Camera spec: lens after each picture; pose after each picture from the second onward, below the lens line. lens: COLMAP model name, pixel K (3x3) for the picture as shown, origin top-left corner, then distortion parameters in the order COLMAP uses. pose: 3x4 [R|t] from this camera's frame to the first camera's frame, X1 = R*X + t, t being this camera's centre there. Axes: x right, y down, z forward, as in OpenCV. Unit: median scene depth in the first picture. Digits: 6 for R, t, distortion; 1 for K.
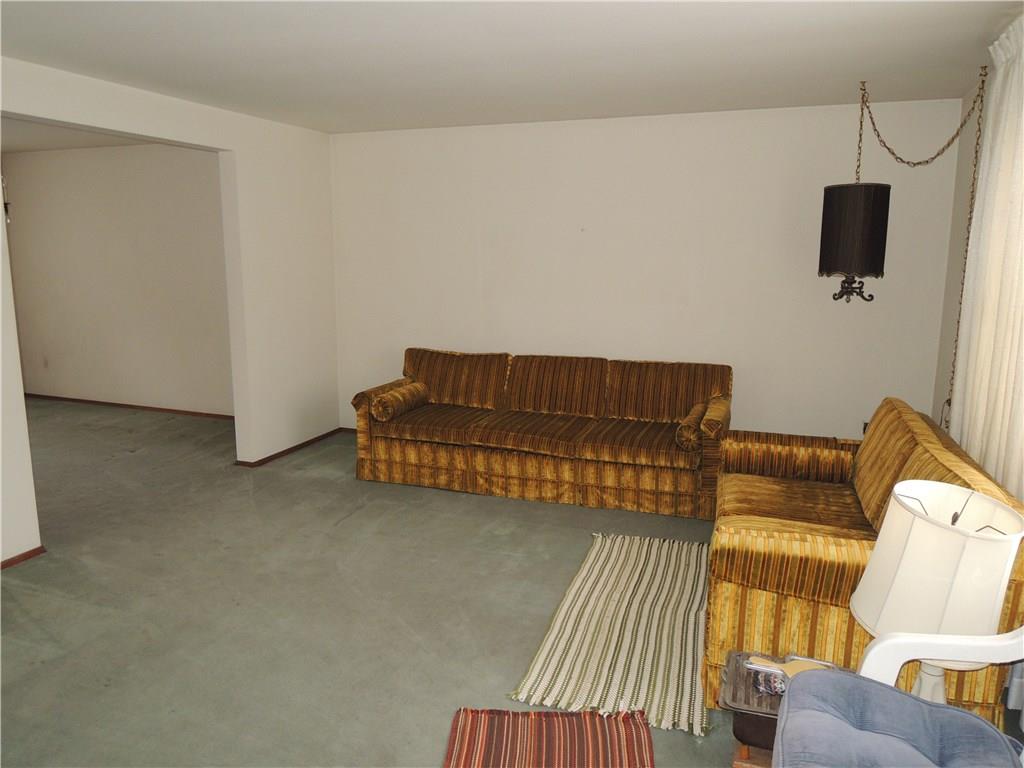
lens RADIAL K [[739.2, 0, 512.0], [0, 739.2, 384.0], [0, 0, 1]] dist [-0.000468, -0.003552]
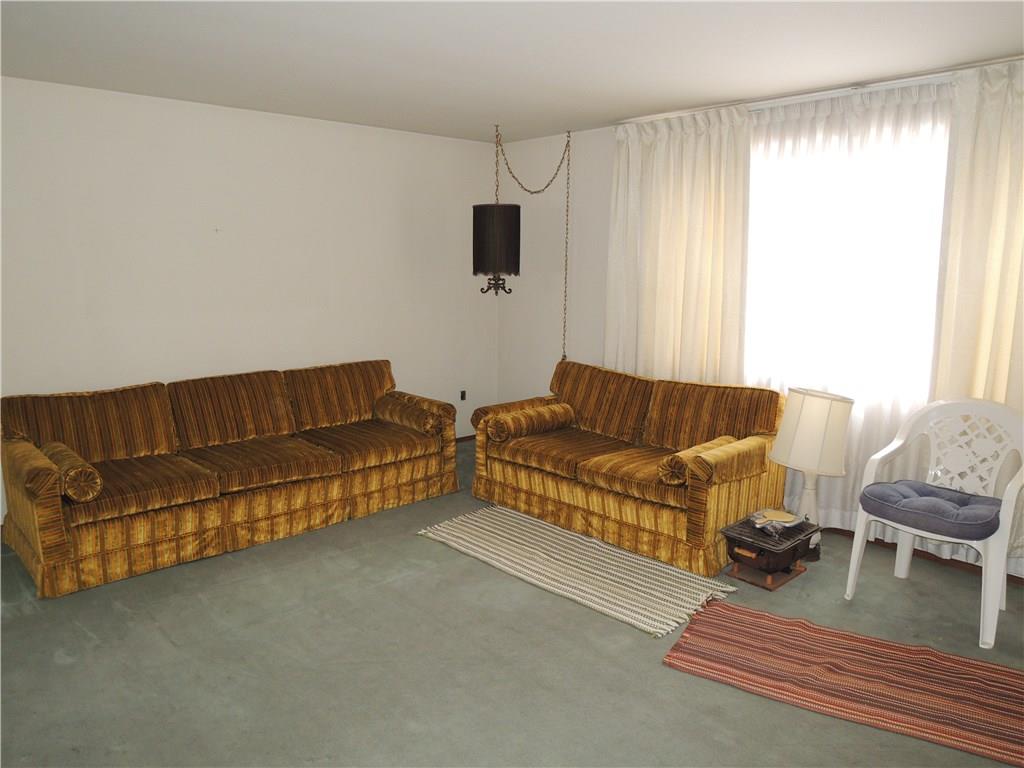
lens RADIAL K [[739.2, 0, 512.0], [0, 739.2, 384.0], [0, 0, 1]] dist [-0.000468, -0.003552]
pose [[0.470281, -0.144504, 0.870606, -0.623367], [0.155384, 0.984650, 0.079498, -0.052784], [-0.868730, 0.097892, 0.485516, 0.342451]]
